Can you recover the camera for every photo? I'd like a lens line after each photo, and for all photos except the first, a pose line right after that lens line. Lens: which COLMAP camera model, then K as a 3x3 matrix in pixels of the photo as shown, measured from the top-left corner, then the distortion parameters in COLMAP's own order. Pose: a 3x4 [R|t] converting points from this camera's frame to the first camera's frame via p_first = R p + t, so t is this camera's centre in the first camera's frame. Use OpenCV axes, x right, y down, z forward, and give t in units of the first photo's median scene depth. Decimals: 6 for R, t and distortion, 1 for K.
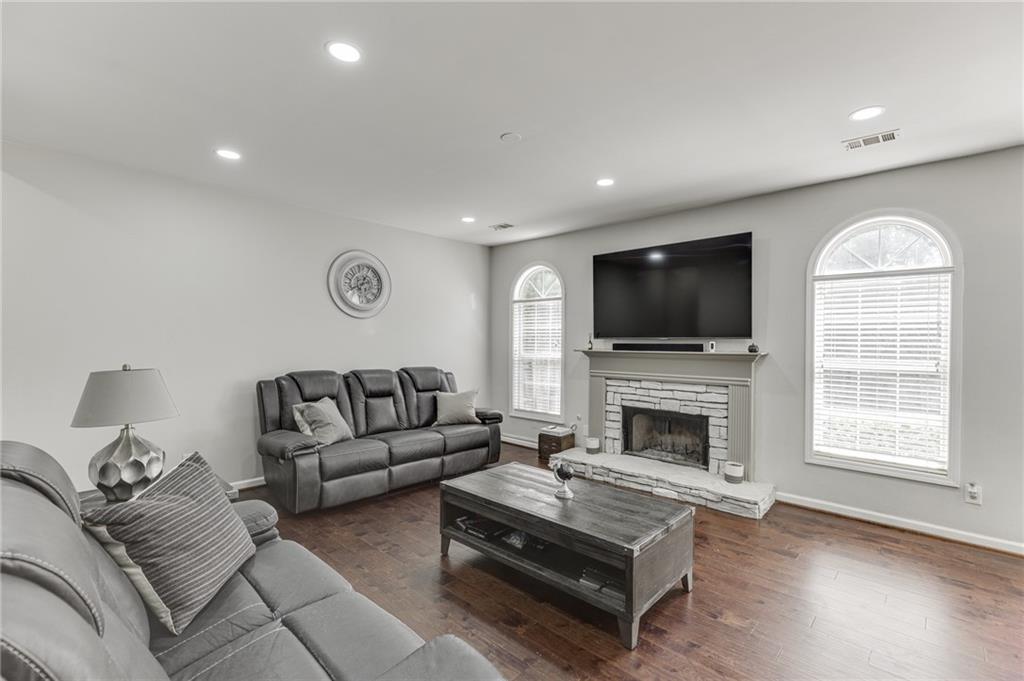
lens RADIAL K [[455.1, 0, 518.1], [0, 455.1, 341.9], [0, 0, 1]] dist [0.007496, -0.001478]
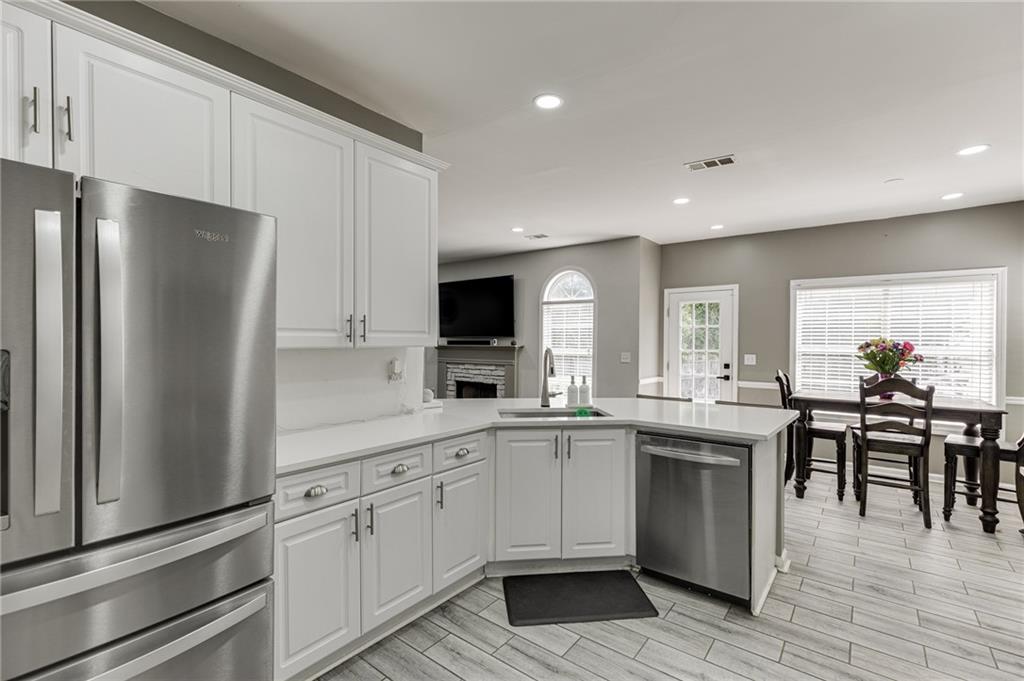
lens RADIAL K [[455.1, 0, 520.3], [0, 455.1, 344.3], [0, 0, 1]] dist [0.007496, -0.001478]
pose [[0.996270, -0.001087, 0.086279, 0.360916], [0.000741, 0.999992, 0.004041, 0.011092], [-0.086283, -0.003962, 0.996263, -0.649631]]
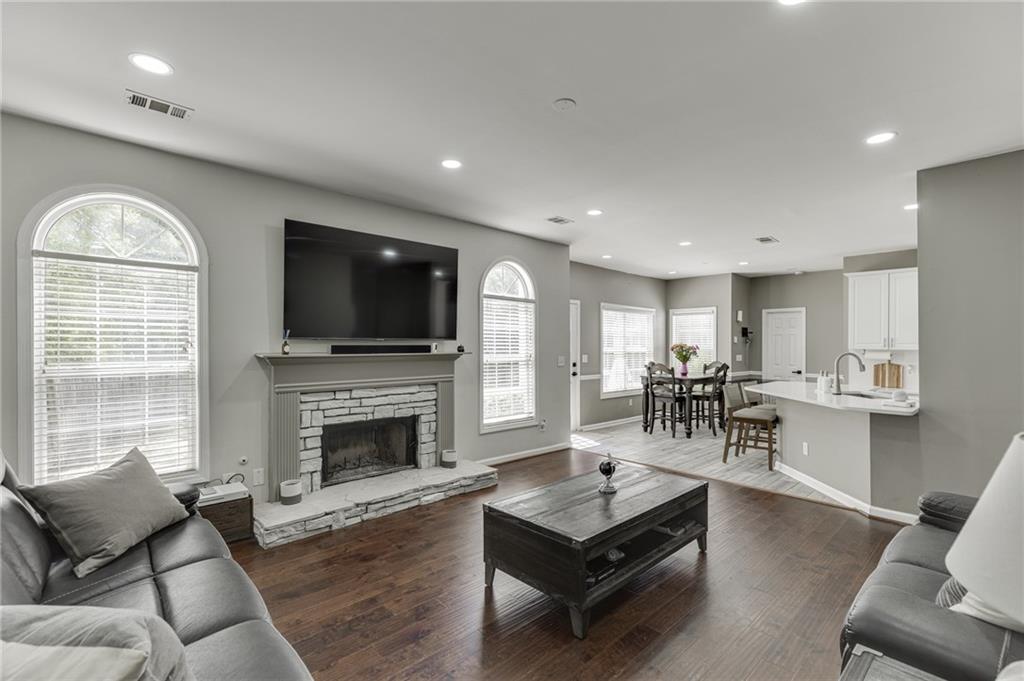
lens RADIAL K [[455.1, 0, 518.7], [0, 455.1, 342.2], [0, 0, 1]] dist [0.007496, -0.001478]
pose [[0.072259, -0.000419, 0.997386, -0.597559], [0.001084, 0.999999, 0.000341, -0.002207], [-0.997385, 0.001057, 0.072259, 0.701665]]
